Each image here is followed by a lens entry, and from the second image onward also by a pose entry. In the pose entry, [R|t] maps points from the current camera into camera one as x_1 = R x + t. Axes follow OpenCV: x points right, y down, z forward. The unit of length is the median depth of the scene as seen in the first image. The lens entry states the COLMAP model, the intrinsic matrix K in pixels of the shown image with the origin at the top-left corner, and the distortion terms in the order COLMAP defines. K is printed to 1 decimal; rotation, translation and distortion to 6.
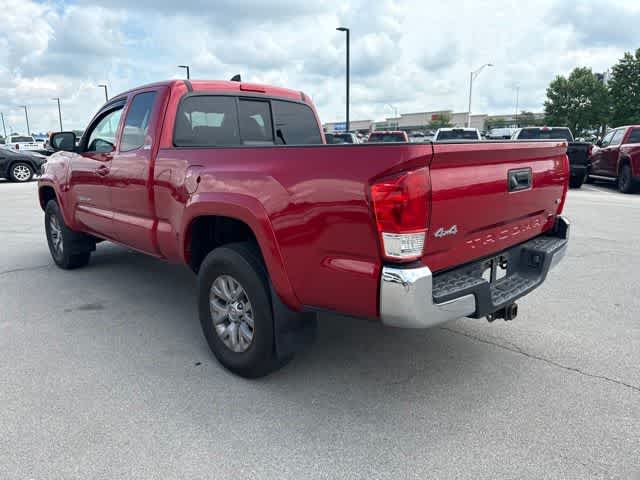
lens RADIAL K [[450.2, 0, 316.8], [0, 450.2, 241.0], [0, 0, 1]] dist [0.040187, -0.052275]
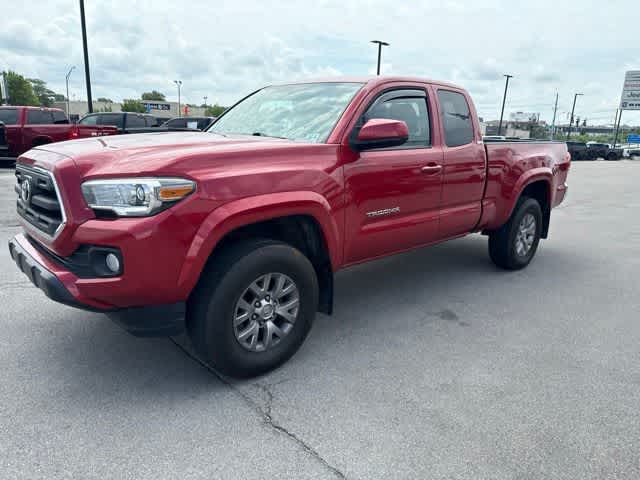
lens RADIAL K [[449.1, 0, 317.6], [0, 449.1, 239.2], [0, 0, 1]] dist [0.004895, 0.001107]
pose [[0.038219, -0.219781, 0.974800, -1.484430], [0.172078, 0.962388, 0.210236, -0.260155], [-0.984342, 0.159706, 0.074601, 1.272601]]
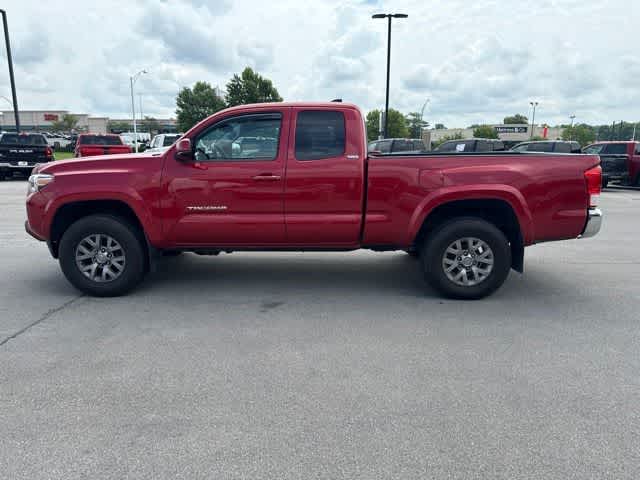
lens RADIAL K [[450.7, 0, 320.0], [0, 450.7, 240.0], [0, 0, 1]] dist [0.035198, -0.046584]
pose [[0.704681, -0.124865, 0.698451, -1.239646], [0.132028, 0.990276, 0.043830, -0.037984], [-0.697133, 0.061329, 0.714314, 0.172837]]
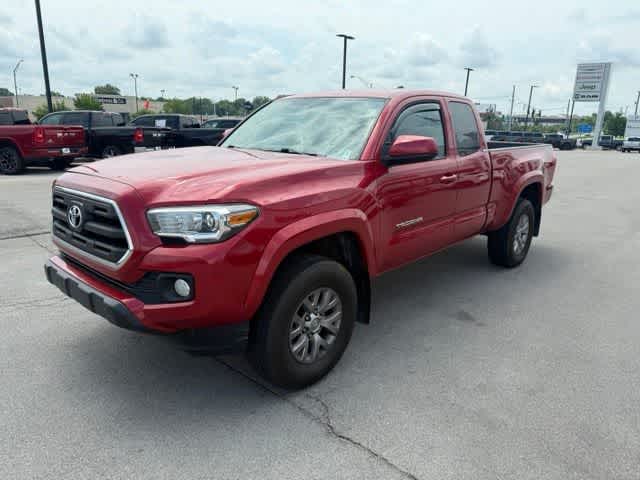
lens RADIAL K [[450.7, 0, 320.0], [0, 450.7, 240.0], [0, 0, 1]] dist [0.035198, -0.046584]
pose [[-0.046498, -0.233448, 0.971257, -1.510520], [0.183688, 0.953730, 0.238029, -0.324001], [-0.981884, 0.189477, -0.001465, 1.389989]]
